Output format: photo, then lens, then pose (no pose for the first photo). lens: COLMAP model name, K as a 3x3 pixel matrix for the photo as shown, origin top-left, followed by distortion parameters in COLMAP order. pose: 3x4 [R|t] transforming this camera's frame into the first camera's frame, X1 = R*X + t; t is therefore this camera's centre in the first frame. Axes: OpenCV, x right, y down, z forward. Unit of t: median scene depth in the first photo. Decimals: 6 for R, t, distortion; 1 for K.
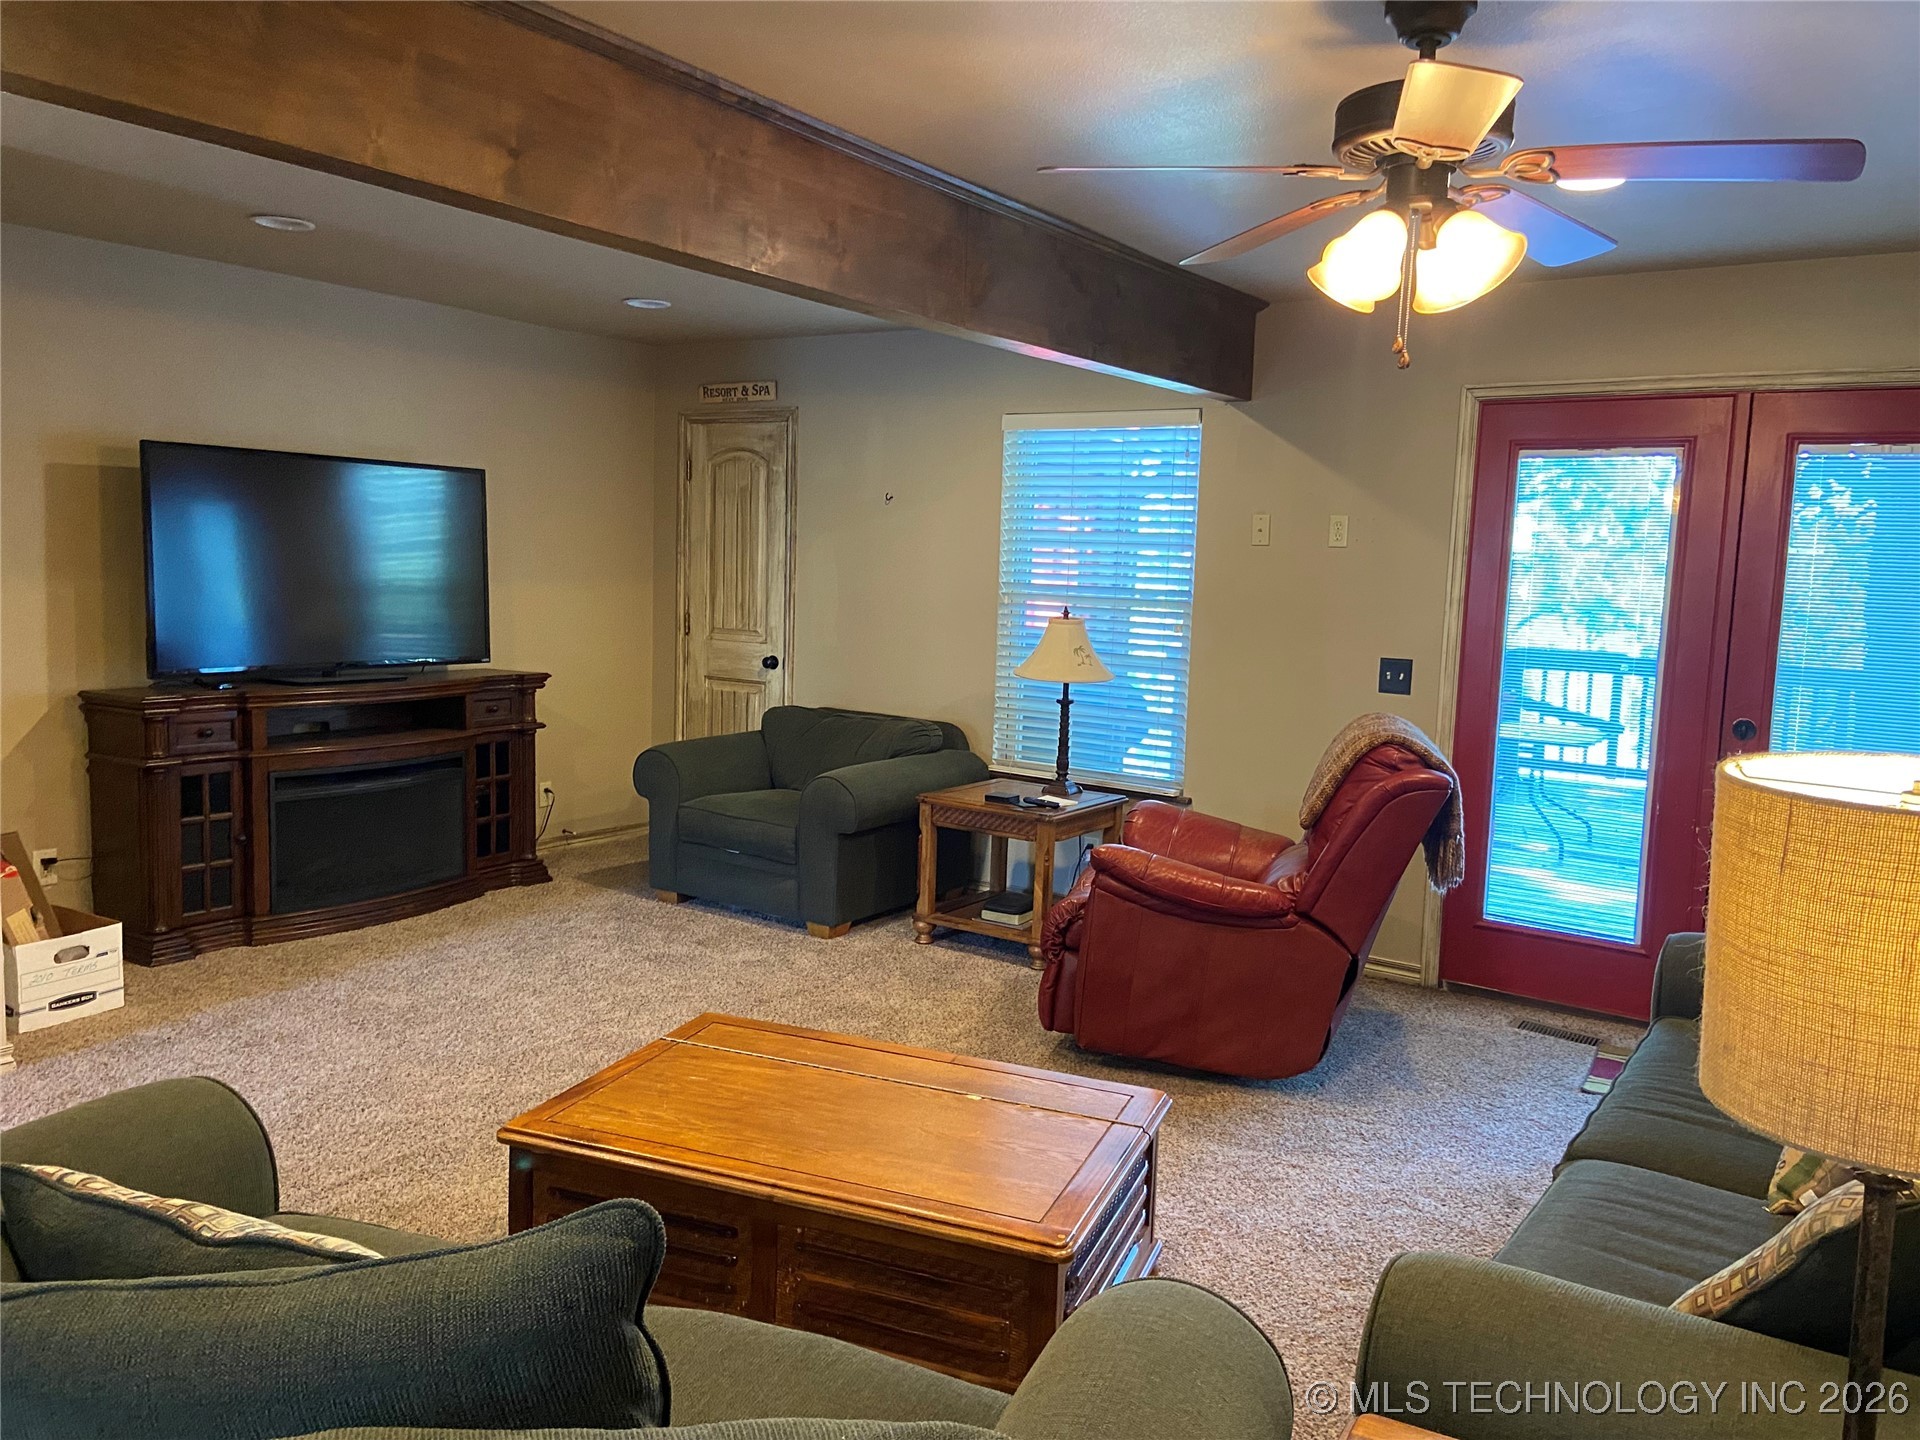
lens RADIAL K [[1448.1, 0, 960.0], [0, 1448.1, 720.0], [0, 0, 1]] dist [0.135666, -0.169746]
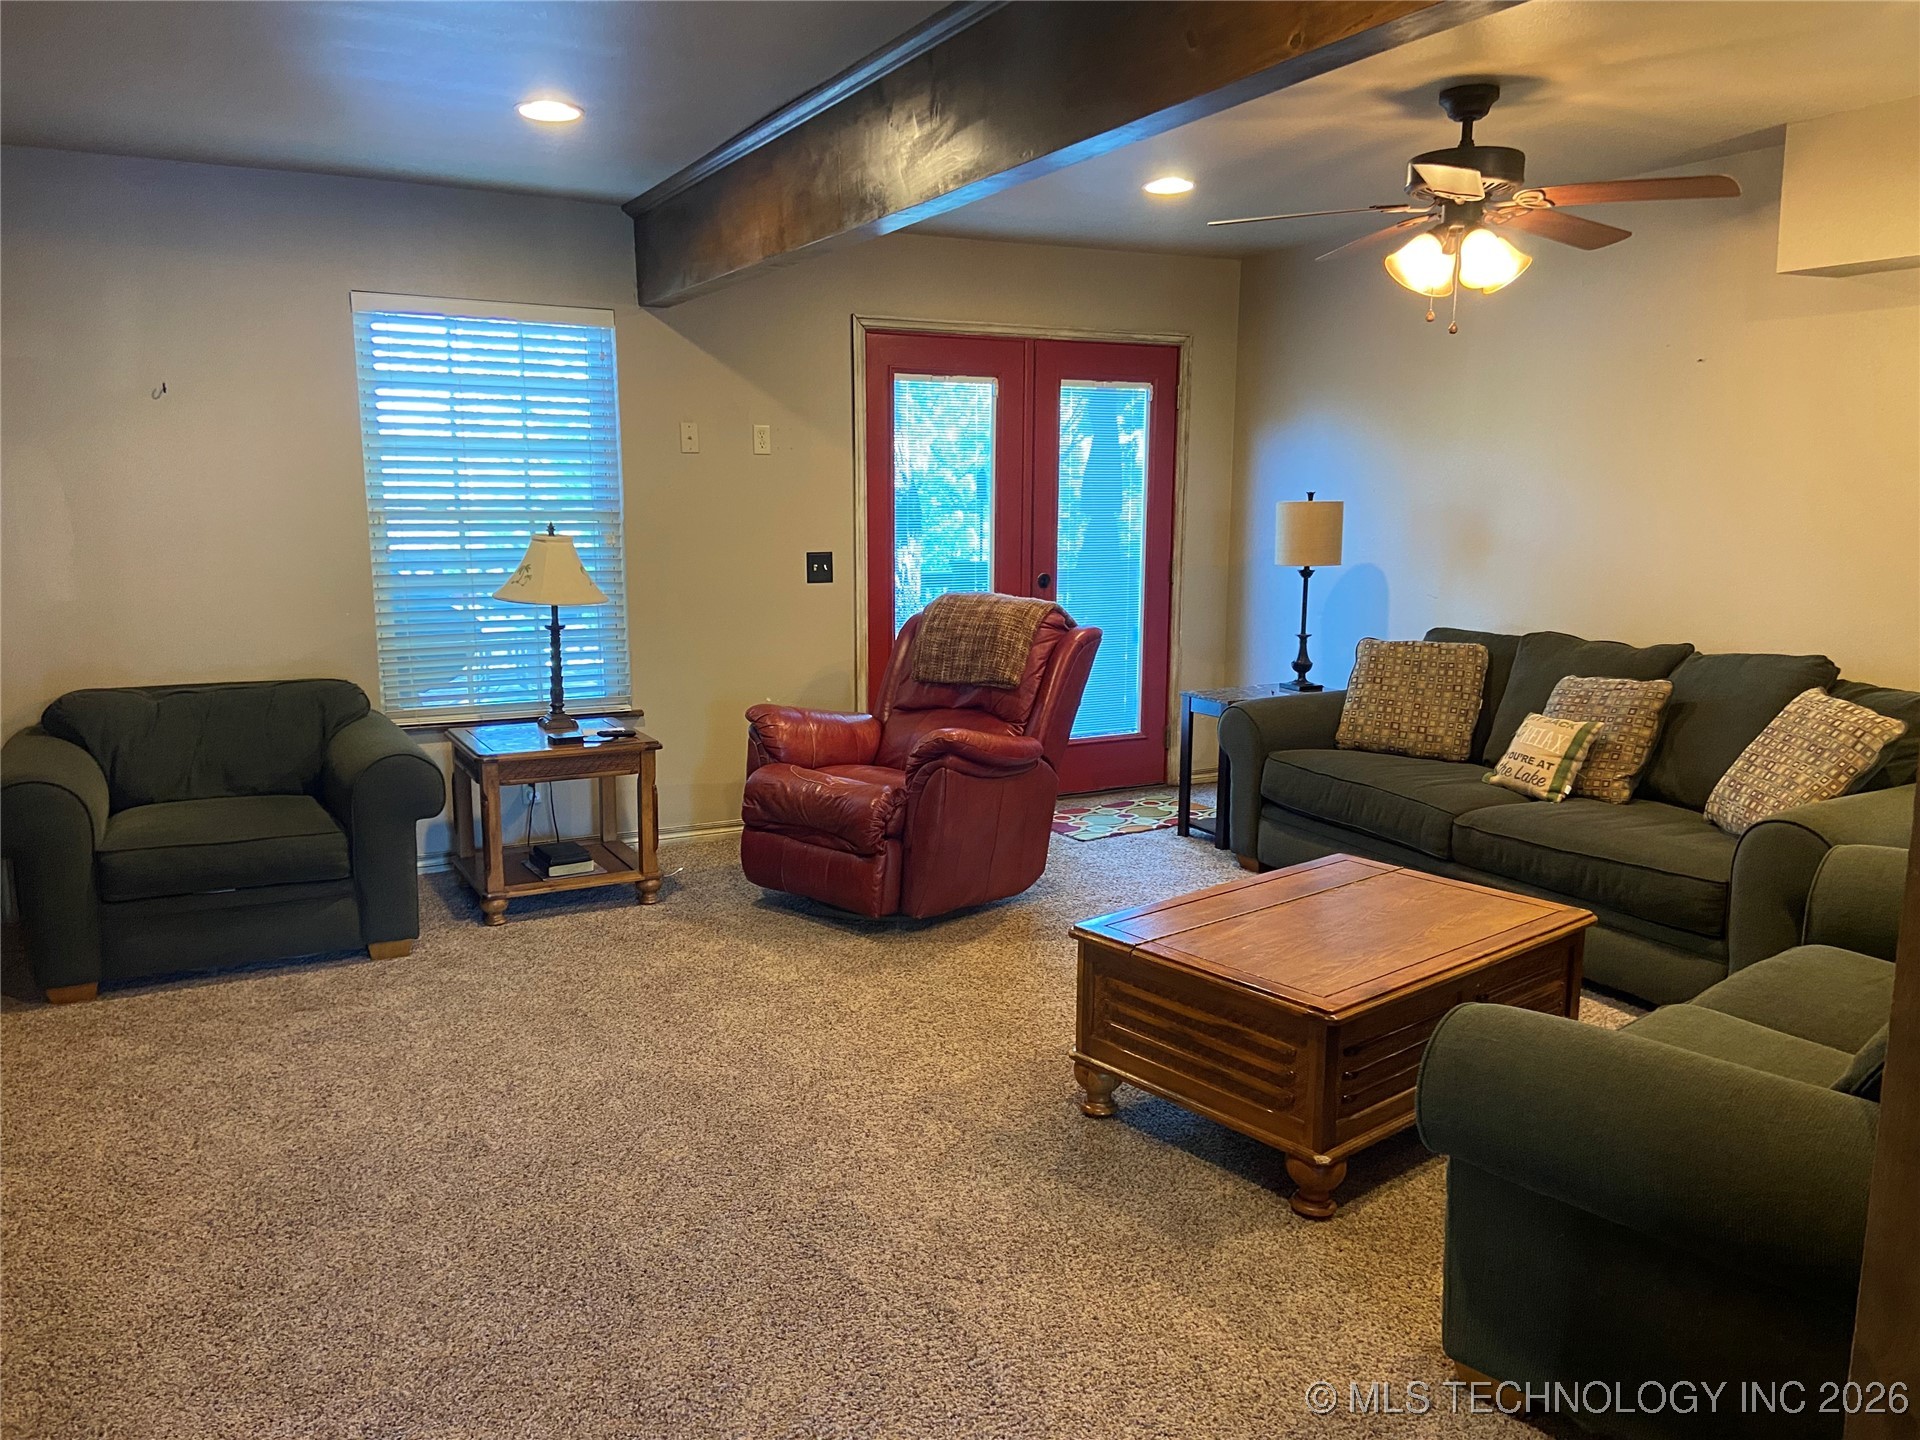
lens RADIAL K [[1448.1, 0, 960.0], [0, 1448.1, 720.0], [0, 0, 1]] dist [0.135666, -0.169746]
pose [[0.468738, -0.176361, 0.865552, -0.615567], [0.116189, 0.983663, 0.137505, -0.052244], [-0.875662, 0.036114, 0.481572, 0.330359]]
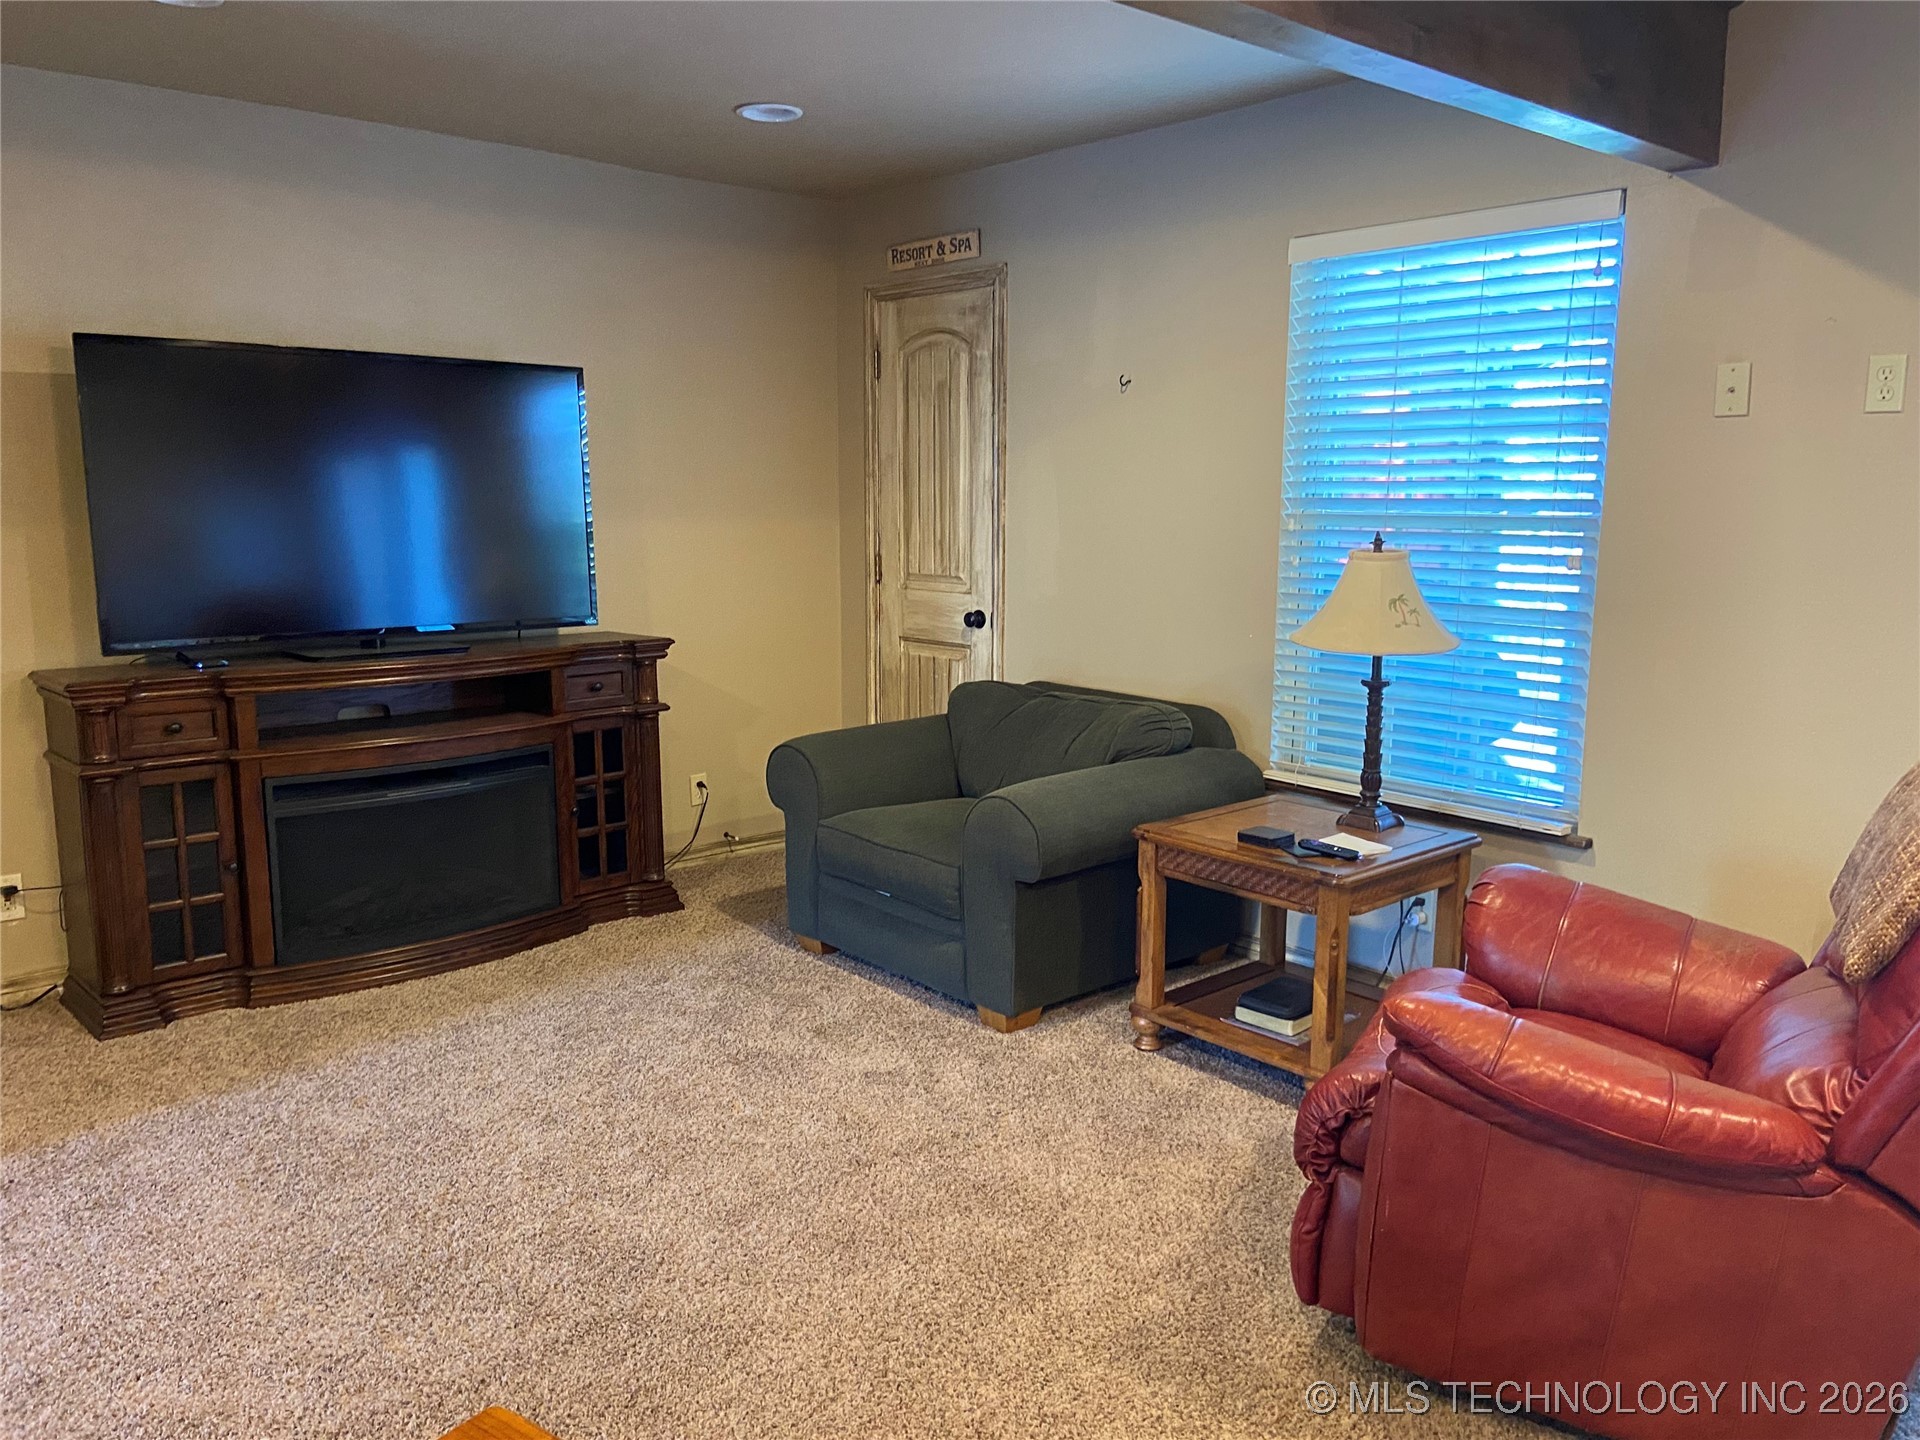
lens RADIAL K [[1448.1, 0, 960.0], [0, 1448.1, 720.0], [0, 0, 1]] dist [0.135666, -0.169746]
pose [[0.970735, 0.008917, -0.239986, 0.049501], [0.001197, 0.999118, 0.041965, -0.023383], [0.240149, -0.041024, 0.969869, 0.334958]]
